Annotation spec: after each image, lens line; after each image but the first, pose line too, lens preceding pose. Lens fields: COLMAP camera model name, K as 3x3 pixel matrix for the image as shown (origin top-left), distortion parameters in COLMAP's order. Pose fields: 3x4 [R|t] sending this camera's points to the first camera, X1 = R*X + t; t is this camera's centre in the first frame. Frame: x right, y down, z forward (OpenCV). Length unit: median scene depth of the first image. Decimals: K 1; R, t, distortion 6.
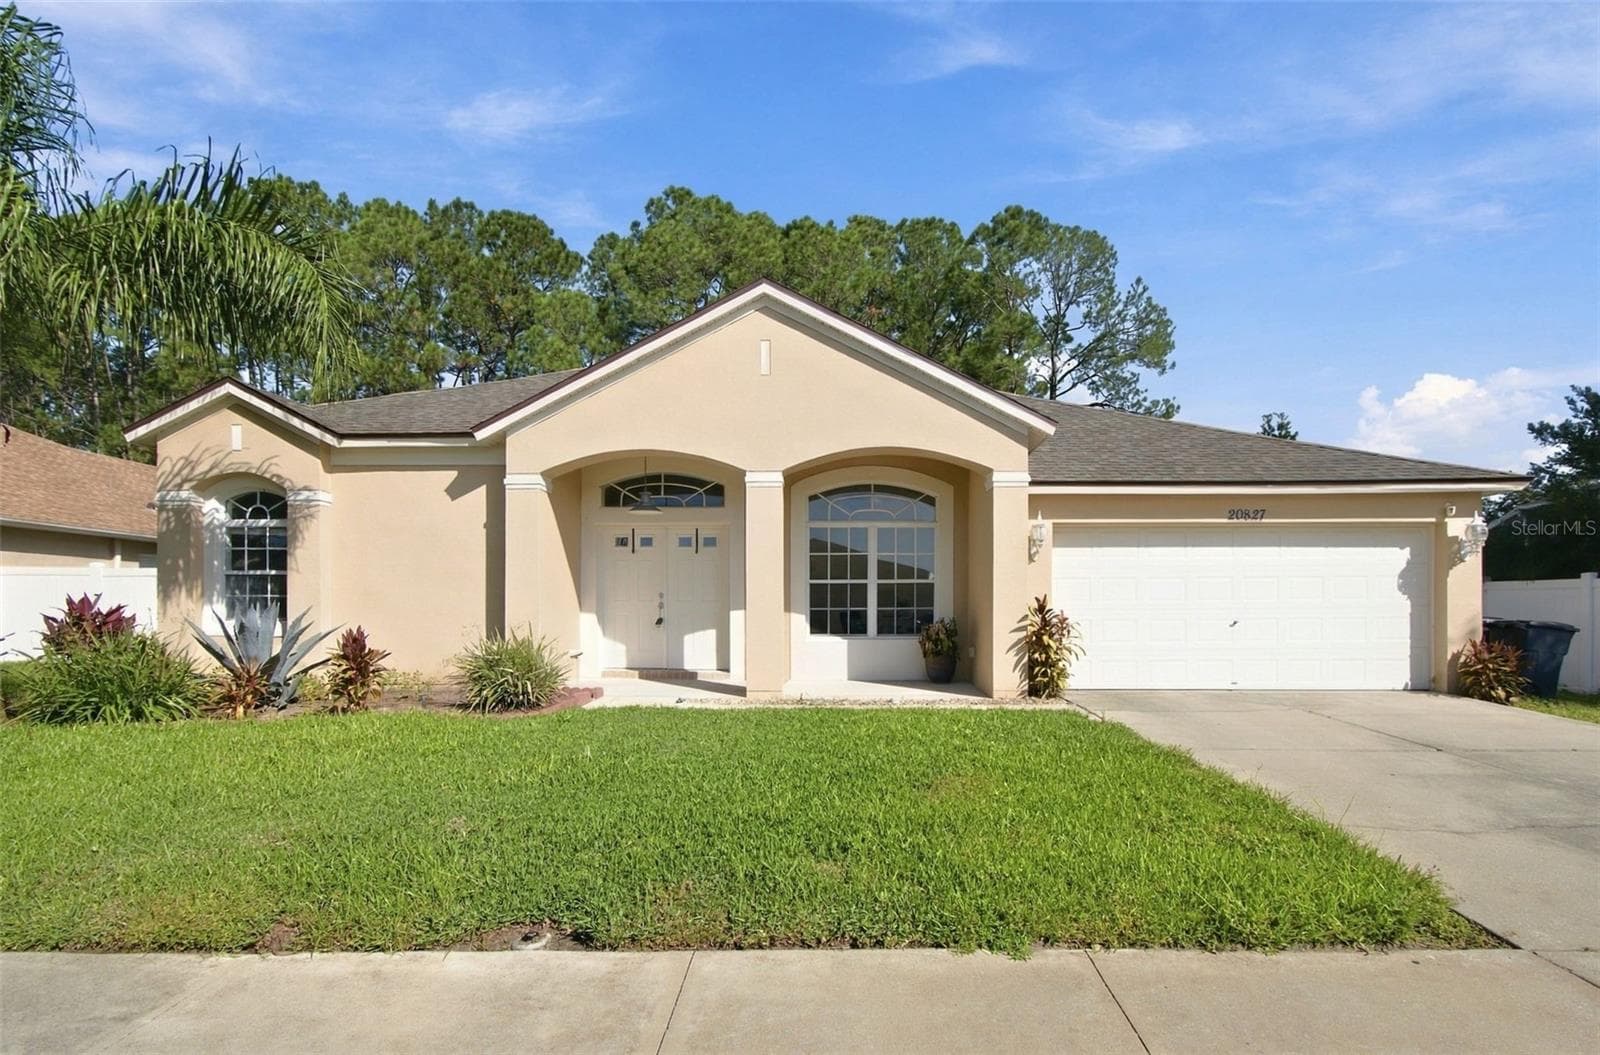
lens RADIAL K [[773.2, 0, 810.4], [0, 773.2, 615.0], [0, 0, 1]] dist [0.003179, 0.000542]
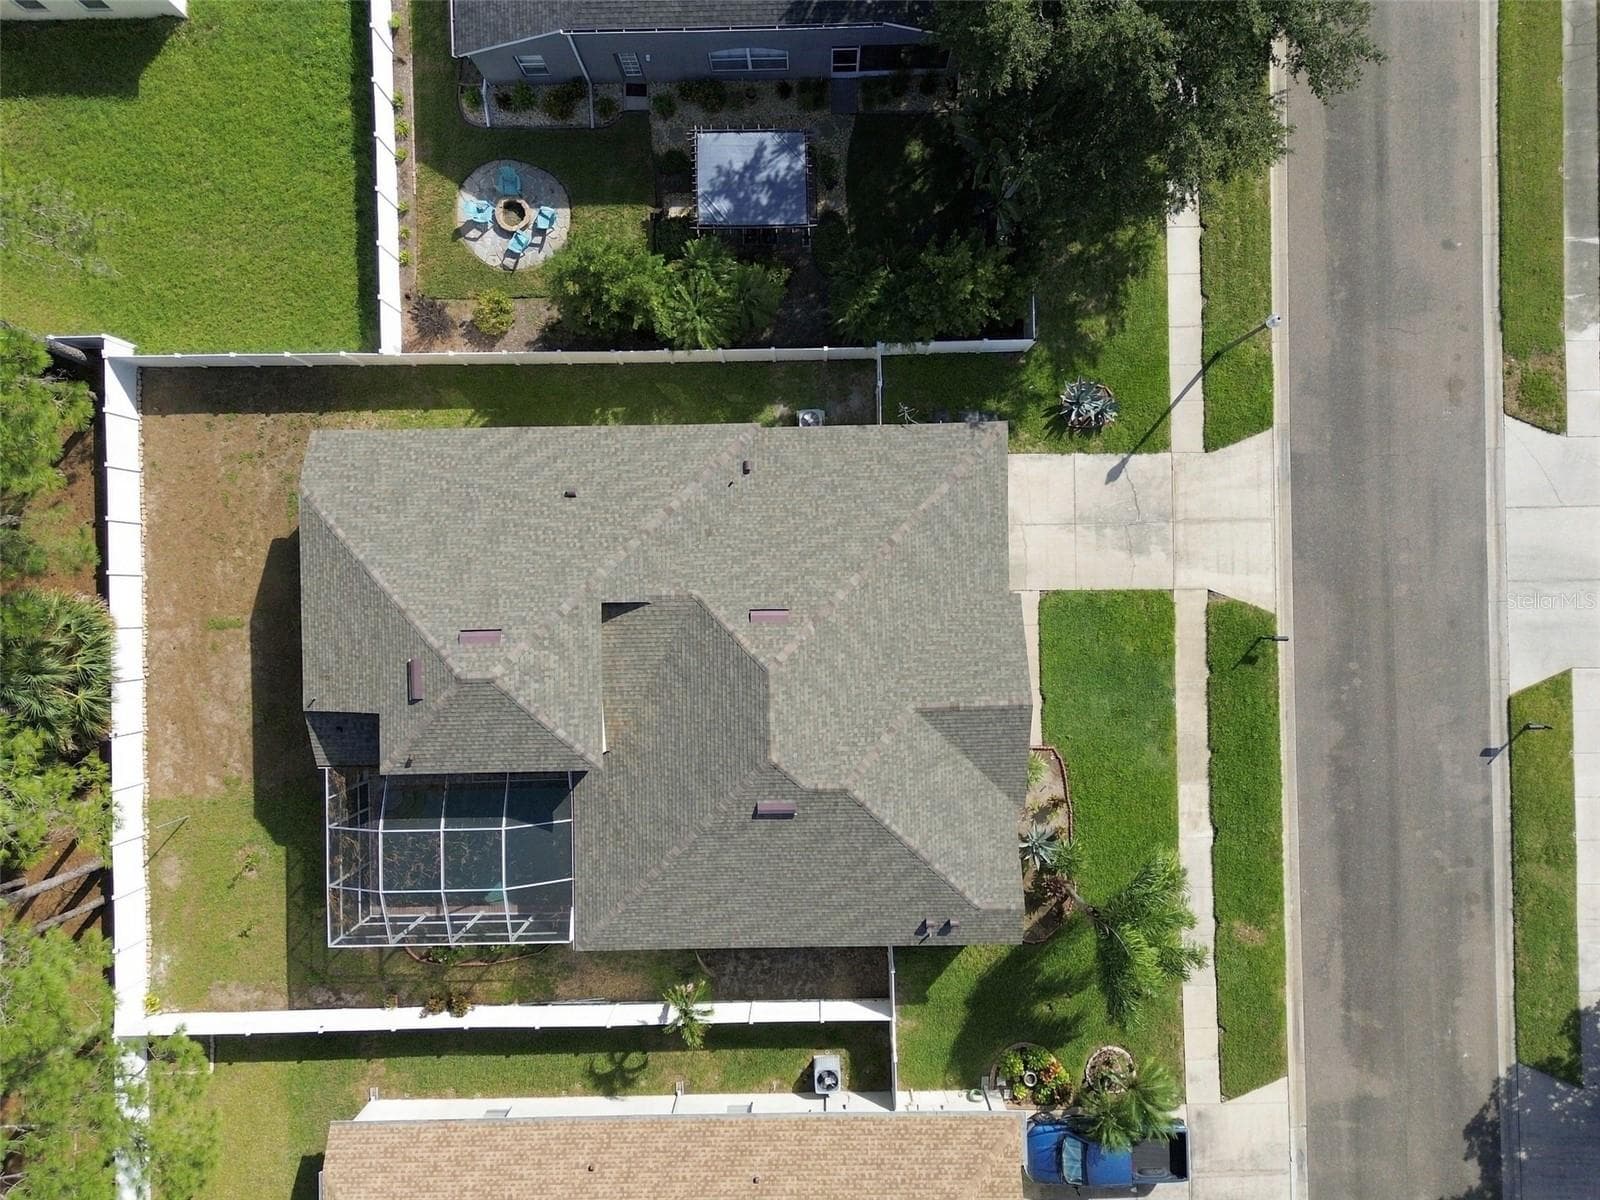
lens RADIAL K [[1132.2, 0, 800.0], [0, 1132.2, 600.0], [0, 0, 1]] dist [0.076173, -0.062830]
pose [[-0.041341, -0.999011, -0.016347, 0.372860], [0.018038, -0.017104, 0.999691, -4.000748], [-0.998982, 0.041033, 0.018727, 1.581664]]
